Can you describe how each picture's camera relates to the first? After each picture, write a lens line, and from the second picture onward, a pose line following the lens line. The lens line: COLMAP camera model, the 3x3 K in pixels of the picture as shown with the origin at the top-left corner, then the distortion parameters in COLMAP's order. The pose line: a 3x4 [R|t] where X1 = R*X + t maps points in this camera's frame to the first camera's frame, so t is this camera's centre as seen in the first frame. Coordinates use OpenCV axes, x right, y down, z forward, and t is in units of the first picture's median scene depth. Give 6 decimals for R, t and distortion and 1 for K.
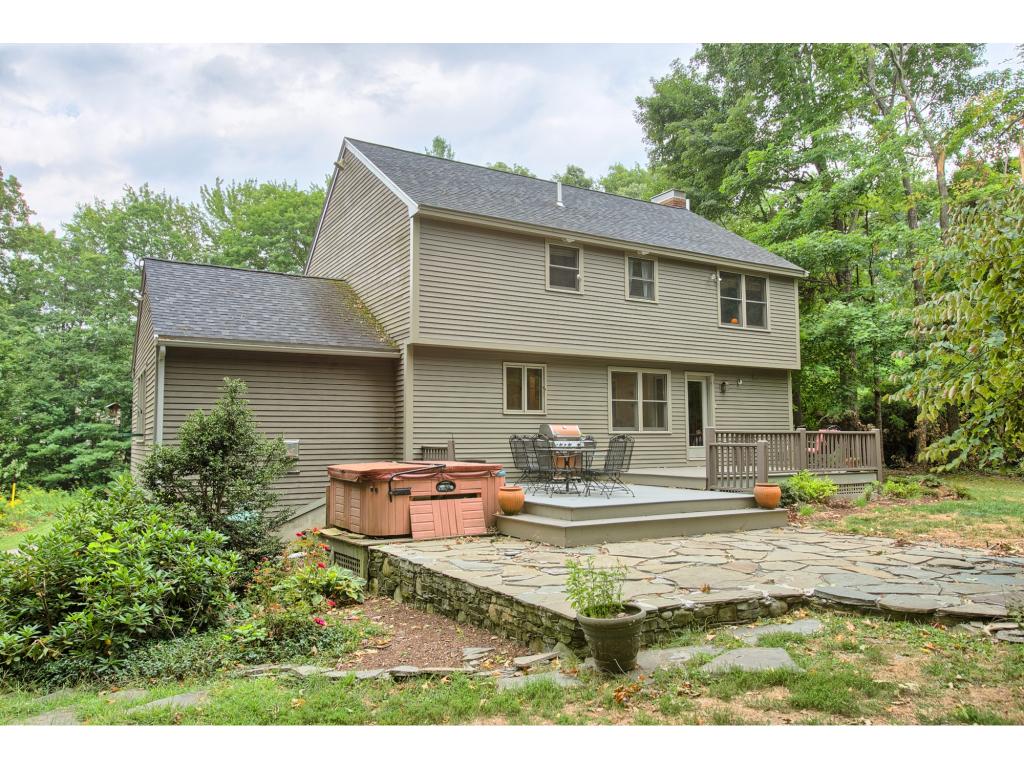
lens RADIAL K [[740.3, 0, 511.3], [0, 740.3, 381.7], [0, 0, 1]] dist [0.001852, 0.000194]
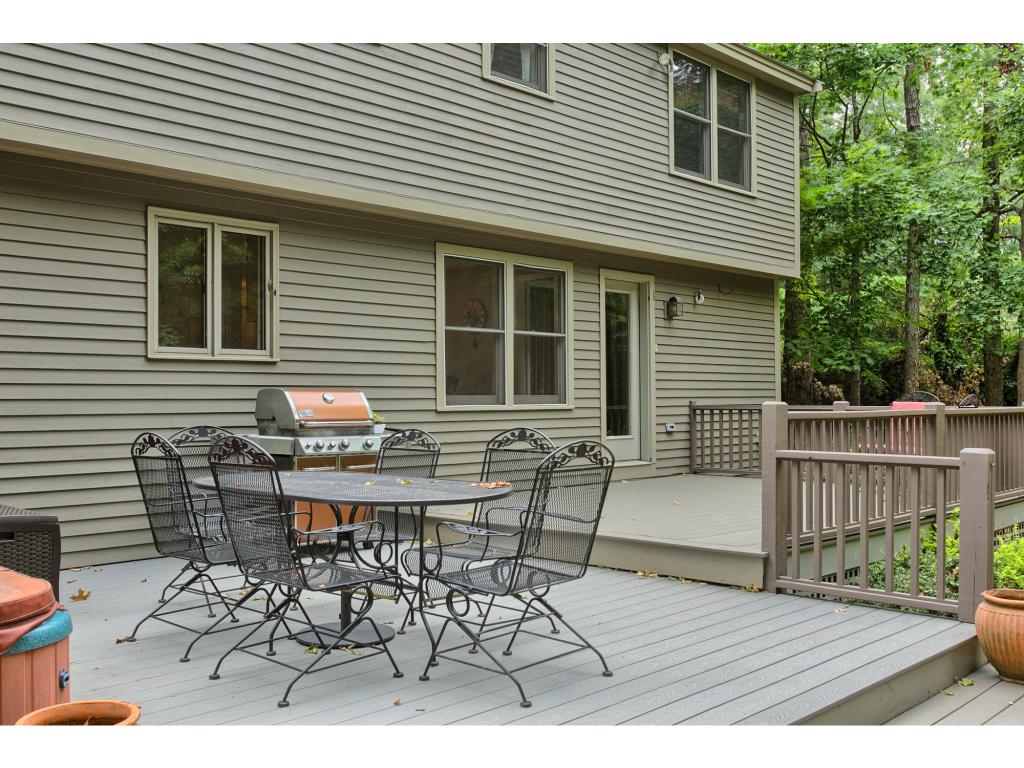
lens RADIAL K [[991.8, 0, 512.0], [0, 991.8, 382.0], [0, 0, 1]] dist [-0.008331, 0.000000]
pose [[0.961888, 0.007168, 0.273350, 0.023466], [-0.024012, 0.998009, 0.058325, 0.021496], [-0.272387, -0.062666, 0.960145, 0.464096]]
